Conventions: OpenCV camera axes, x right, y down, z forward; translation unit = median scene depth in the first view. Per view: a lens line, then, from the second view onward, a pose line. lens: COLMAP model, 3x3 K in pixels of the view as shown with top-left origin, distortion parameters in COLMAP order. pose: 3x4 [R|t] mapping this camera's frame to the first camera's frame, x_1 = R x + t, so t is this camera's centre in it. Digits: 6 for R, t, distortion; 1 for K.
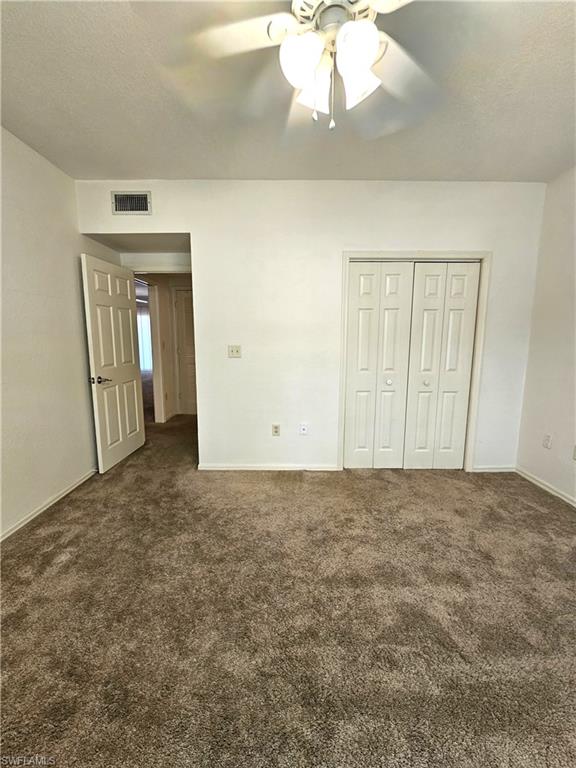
lens RADIAL K [[322.2, 0, 285.2], [0, 322.2, 382.7], [0, 0, 1]] dist [0.001167, -0.000024]
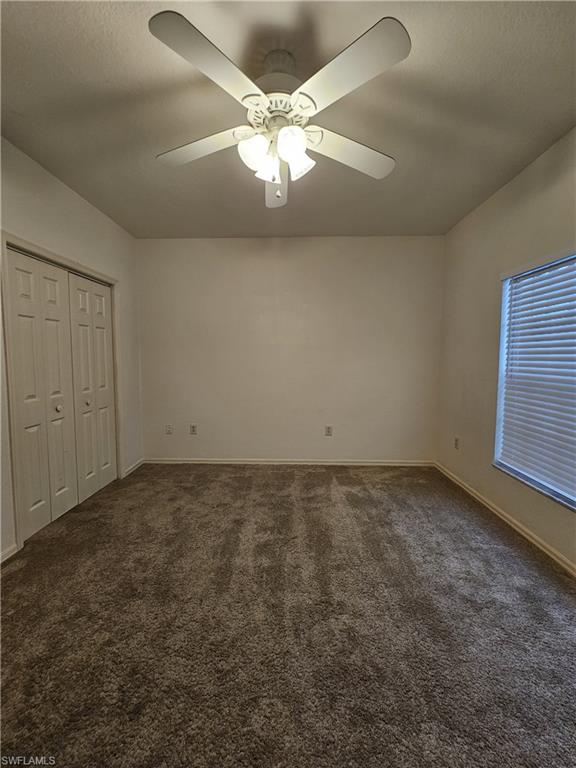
lens RADIAL K [[322.2, 0, 285.6], [0, 322.2, 382.2], [0, 0, 1]] dist [0.001167, -0.000024]
pose [[0.011781, -0.082022, 0.996561, -0.589055], [0.146330, 0.986042, 0.079426, -0.056778], [-0.989166, 0.144891, 0.023619, 0.480614]]
